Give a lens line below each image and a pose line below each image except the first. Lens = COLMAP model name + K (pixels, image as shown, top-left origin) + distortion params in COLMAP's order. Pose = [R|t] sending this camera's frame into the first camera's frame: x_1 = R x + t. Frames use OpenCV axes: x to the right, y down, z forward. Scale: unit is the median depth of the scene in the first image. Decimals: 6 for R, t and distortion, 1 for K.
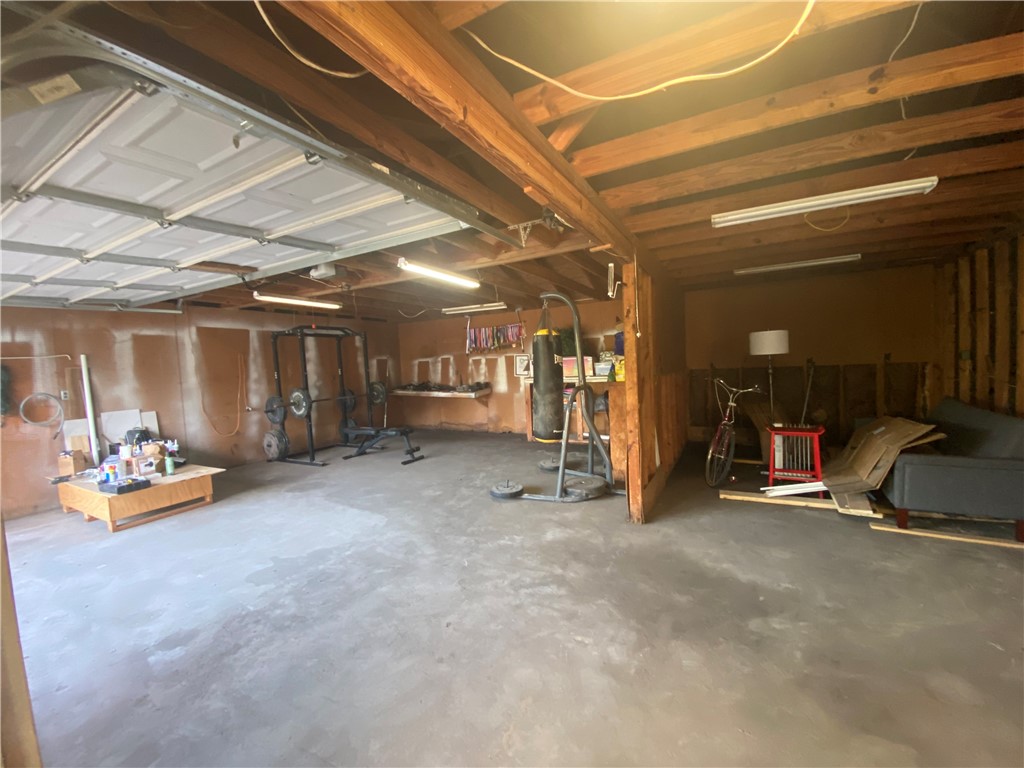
lens RADIAL K [[412.3, 0, 508.4], [0, 412.3, 384.1], [0, 0, 1]] dist [0.022824, -0.021745]
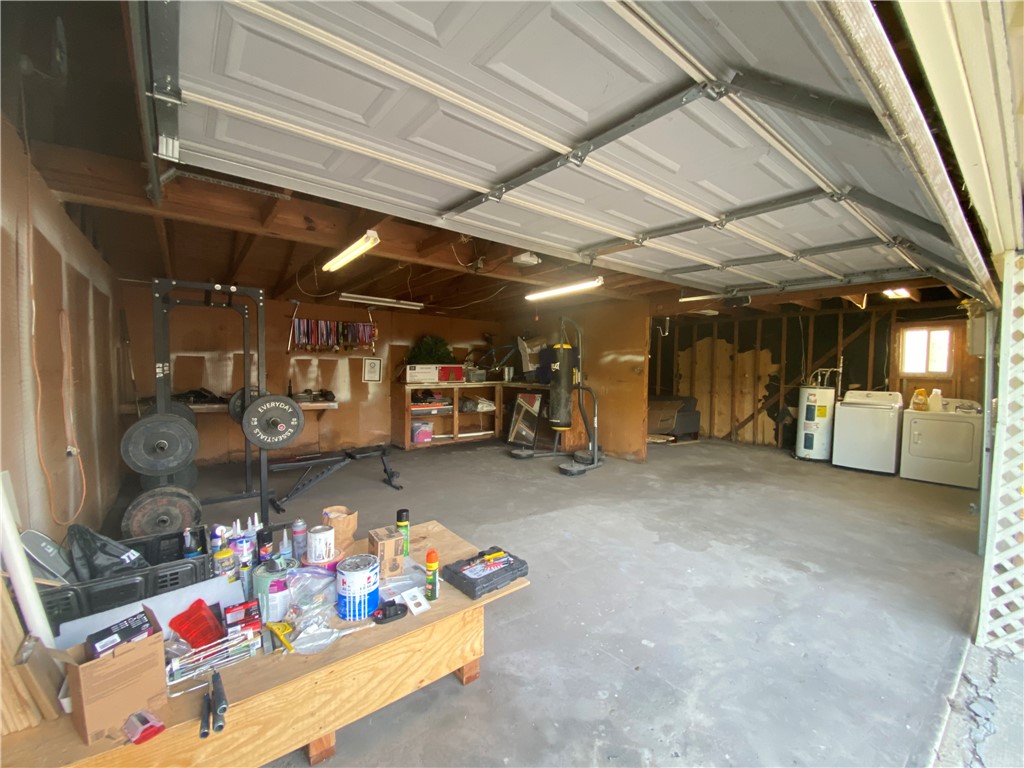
lens RADIAL K [[413.8, 0, 512.0], [0, 413.8, 384.0], [0, 0, 1]] dist [0.021870, -0.021345]
pose [[0.389517, 0.012649, 0.920932, -1.529847], [0.022464, 0.999478, -0.023229, 0.029033], [-0.920745, 0.029736, 0.389030, 0.830596]]
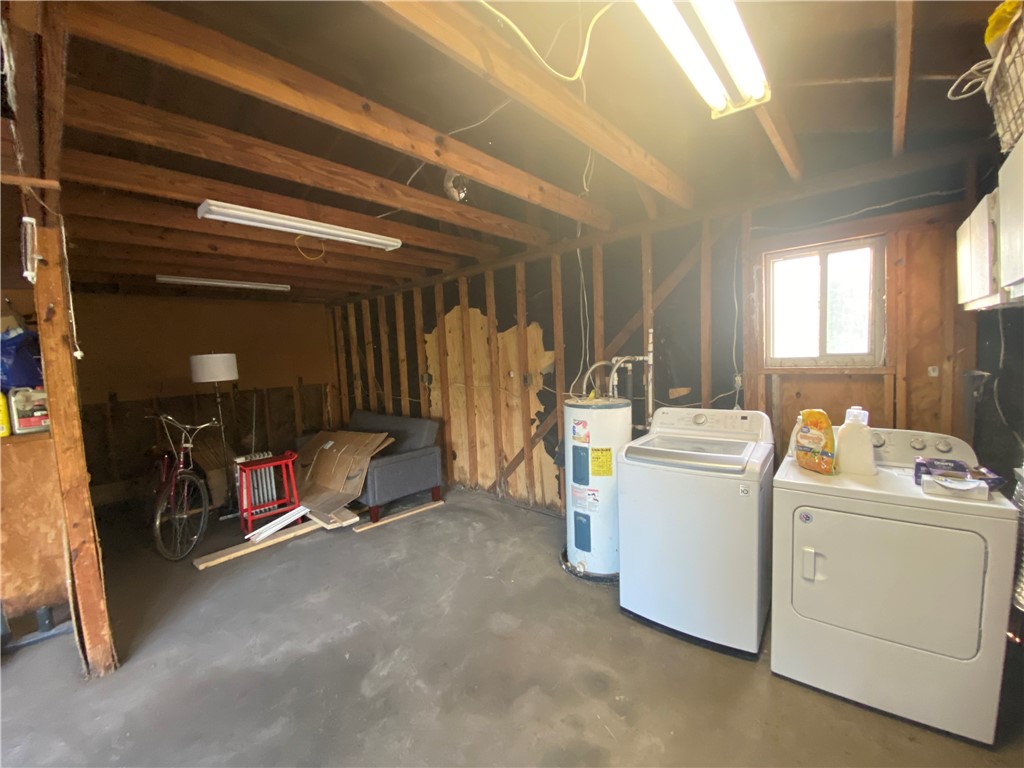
lens RADIAL K [[412.3, 0, 508.4], [0, 412.3, 384.1], [0, 0, 1]] dist [0.022824, -0.021745]
pose [[0.224460, -0.036320, 0.973806, -0.107976], [0.090389, 0.995773, 0.016305, -0.032672], [-0.970282, 0.084361, 0.226794, 0.283380]]
